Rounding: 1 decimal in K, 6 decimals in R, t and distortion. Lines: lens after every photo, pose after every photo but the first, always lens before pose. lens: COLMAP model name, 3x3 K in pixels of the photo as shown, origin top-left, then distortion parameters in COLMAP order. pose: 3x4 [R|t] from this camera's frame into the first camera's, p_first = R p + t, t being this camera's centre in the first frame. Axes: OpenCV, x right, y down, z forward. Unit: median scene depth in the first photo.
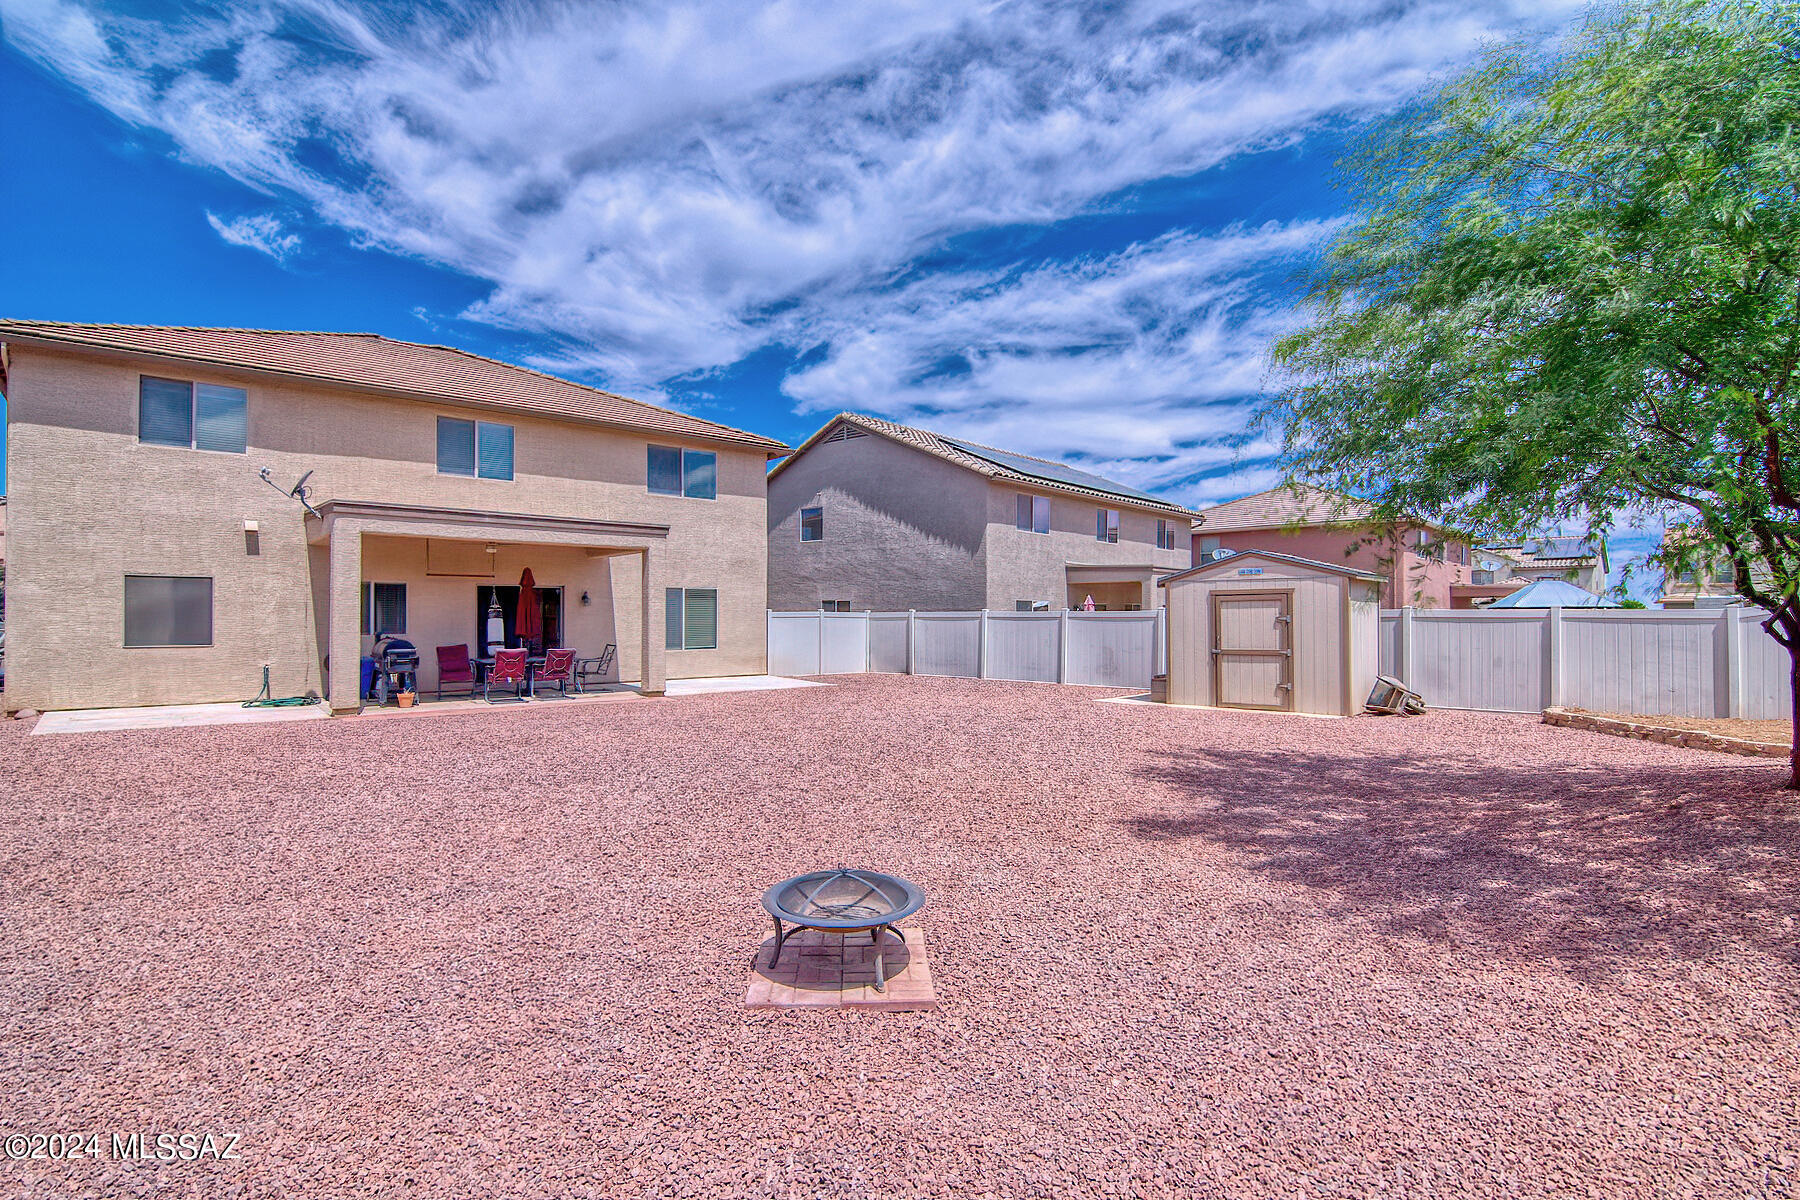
lens RADIAL K [[861.6, 0, 896.3], [0, 861.6, 608.5], [0, 0, 1]] dist [0.001244, -0.017603]
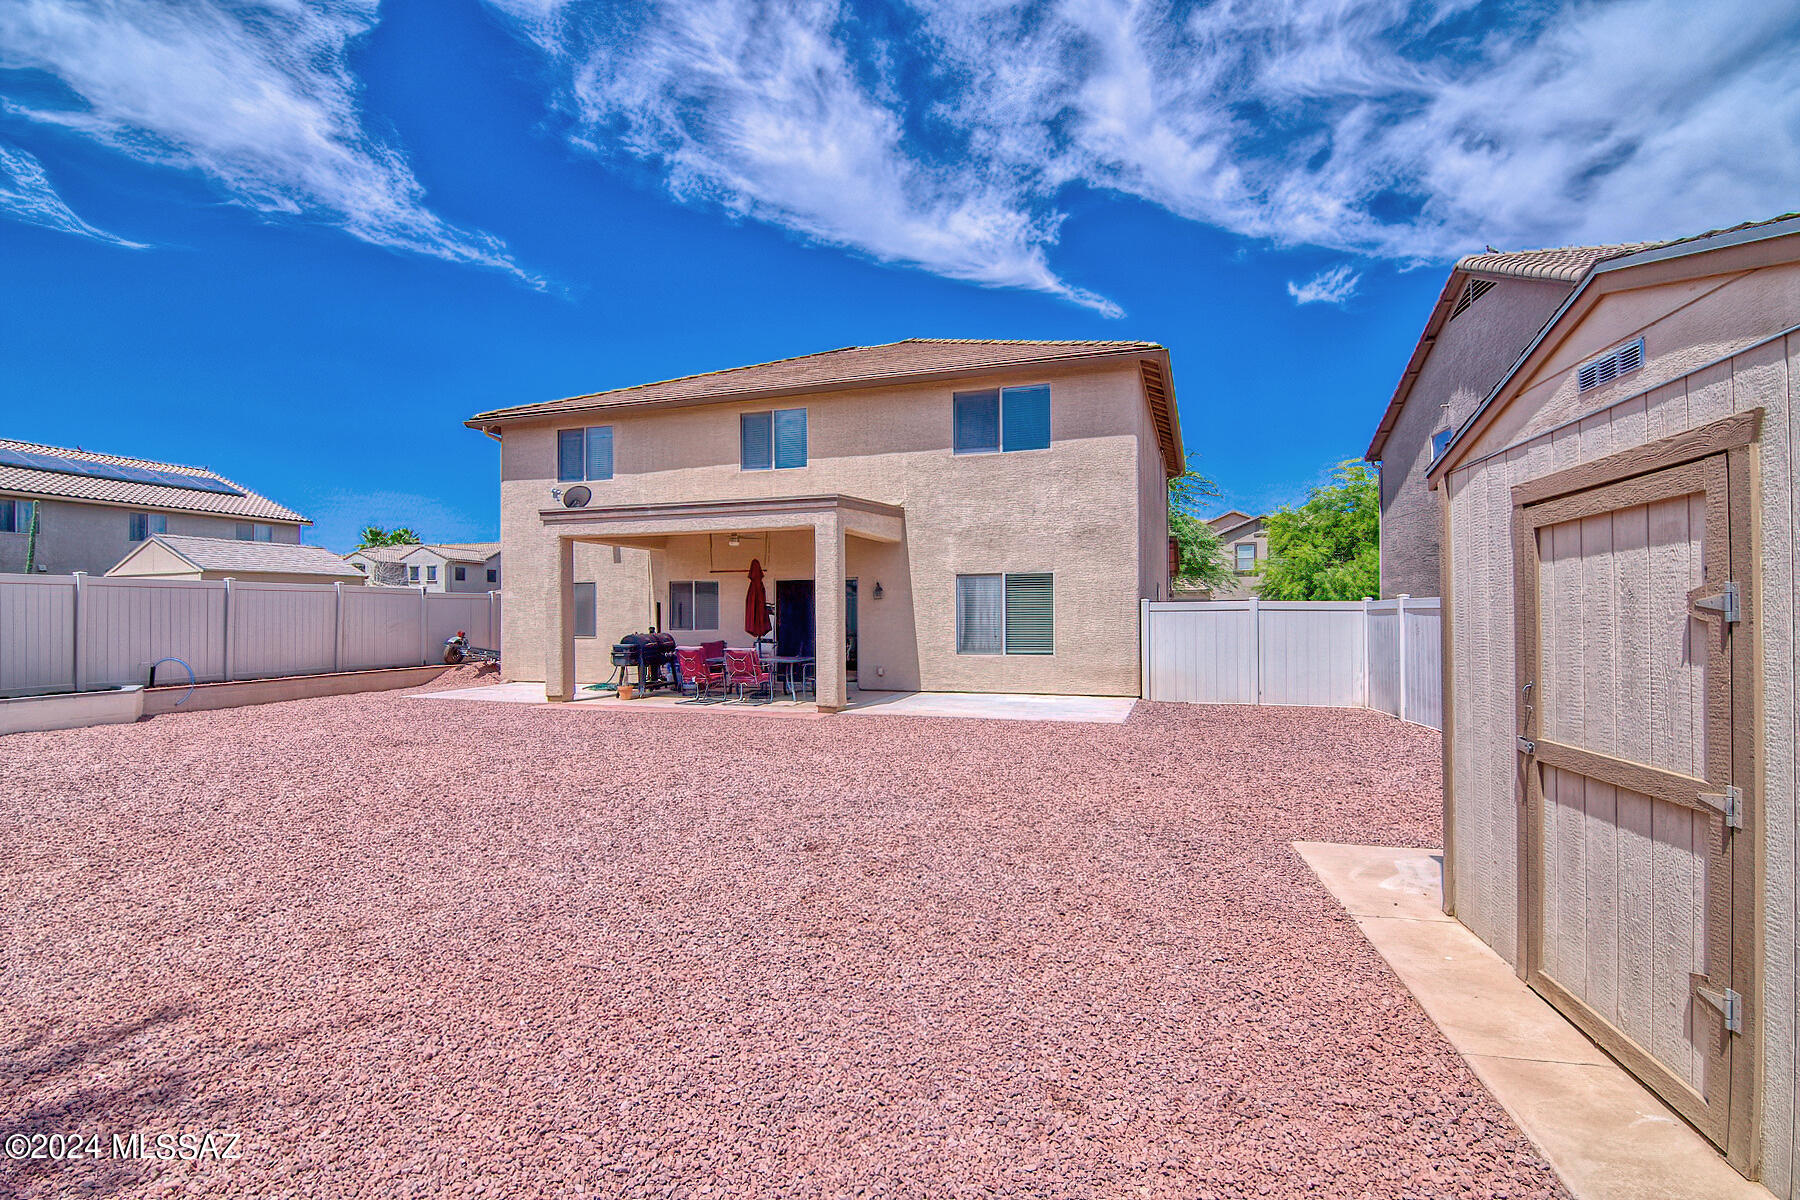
lens RADIAL K [[861.6, 0, 896.3], [0, 861.6, 608.5], [0, 0, 1]] dist [0.001244, -0.017603]
pose [[0.490932, -0.008850, -0.871153, 0.397759], [0.013768, 0.999902, -0.002399, 0.008484], [0.871089, -0.010816, 0.491006, 0.600371]]
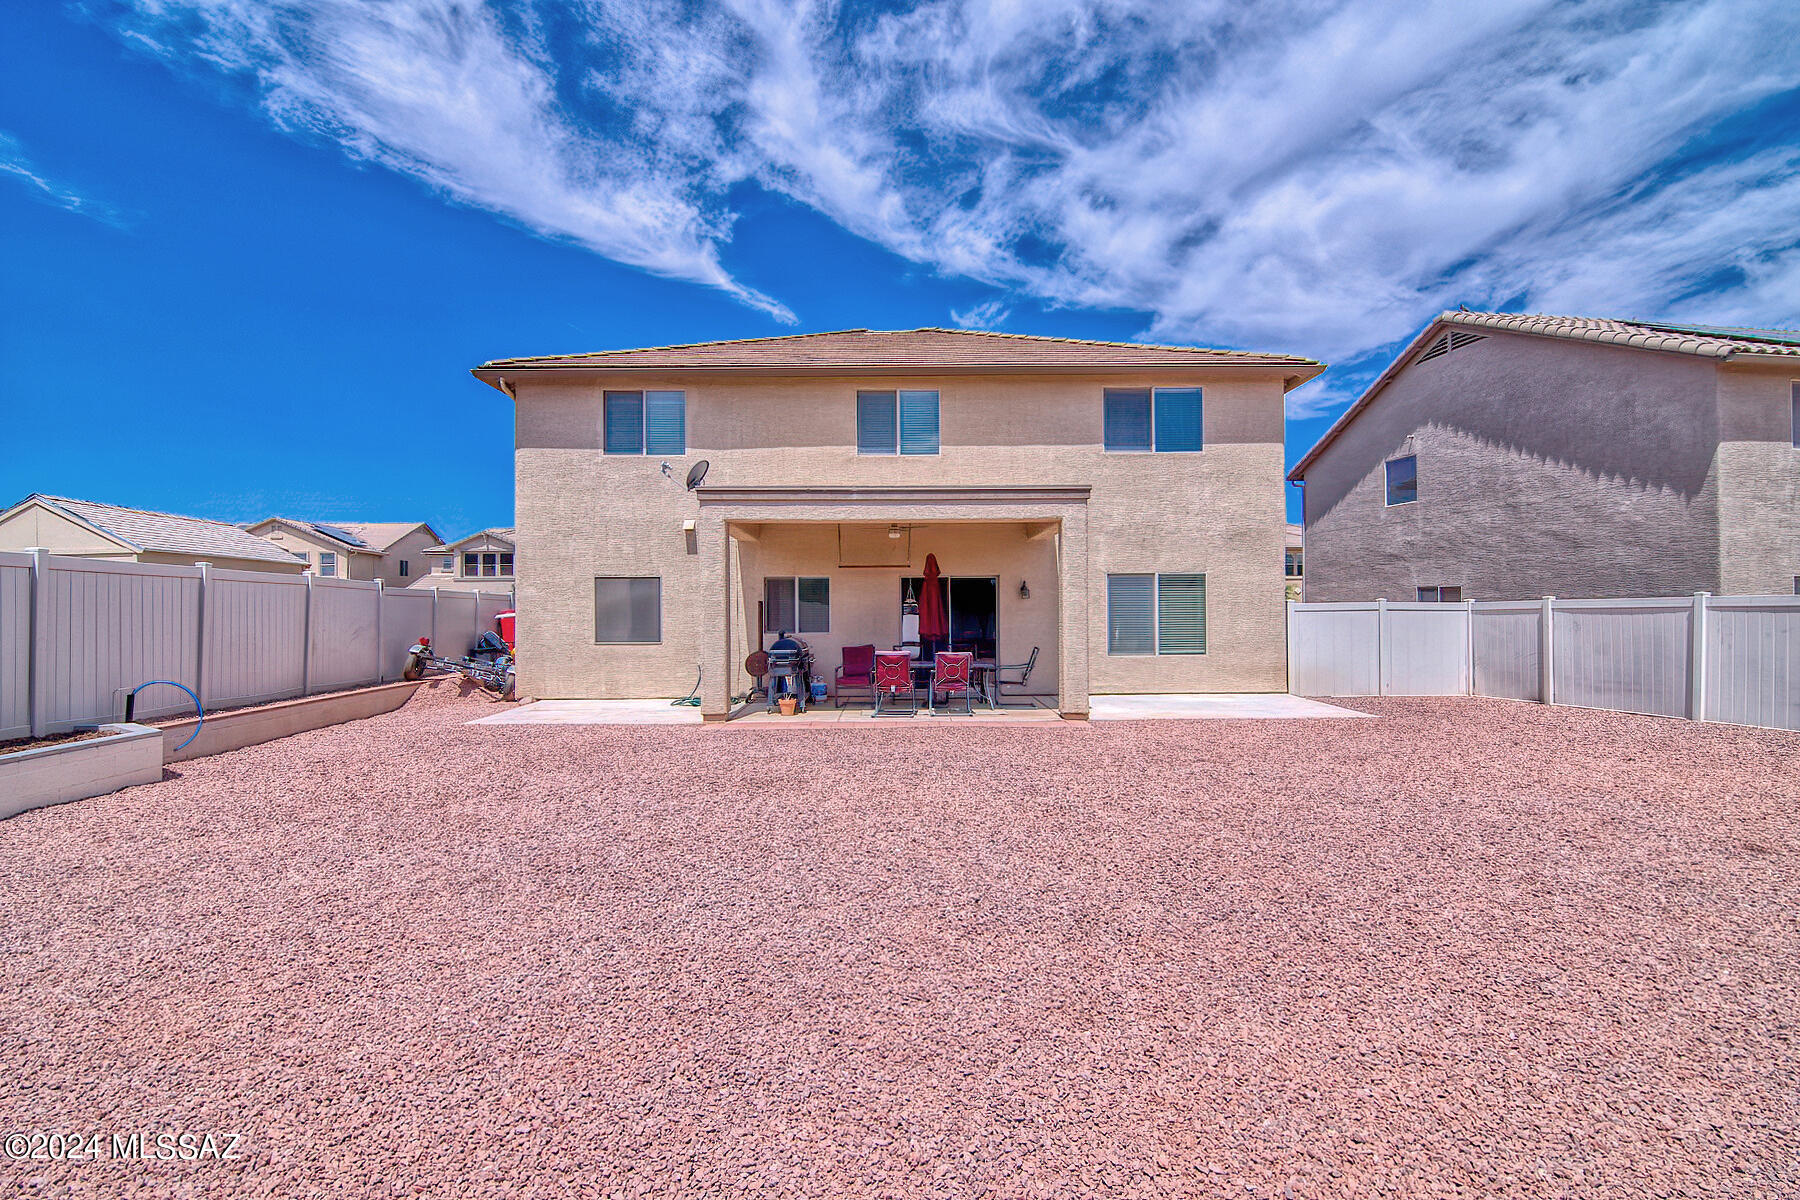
lens RADIAL K [[861.6, 0, 896.3], [0, 861.6, 608.5], [0, 0, 1]] dist [0.001244, -0.017603]
pose [[0.760514, -0.010815, -0.649231, 0.074858], [0.013691, 0.999906, -0.000619, 0.004947], [0.649177, -0.008418, 0.760591, 0.307132]]
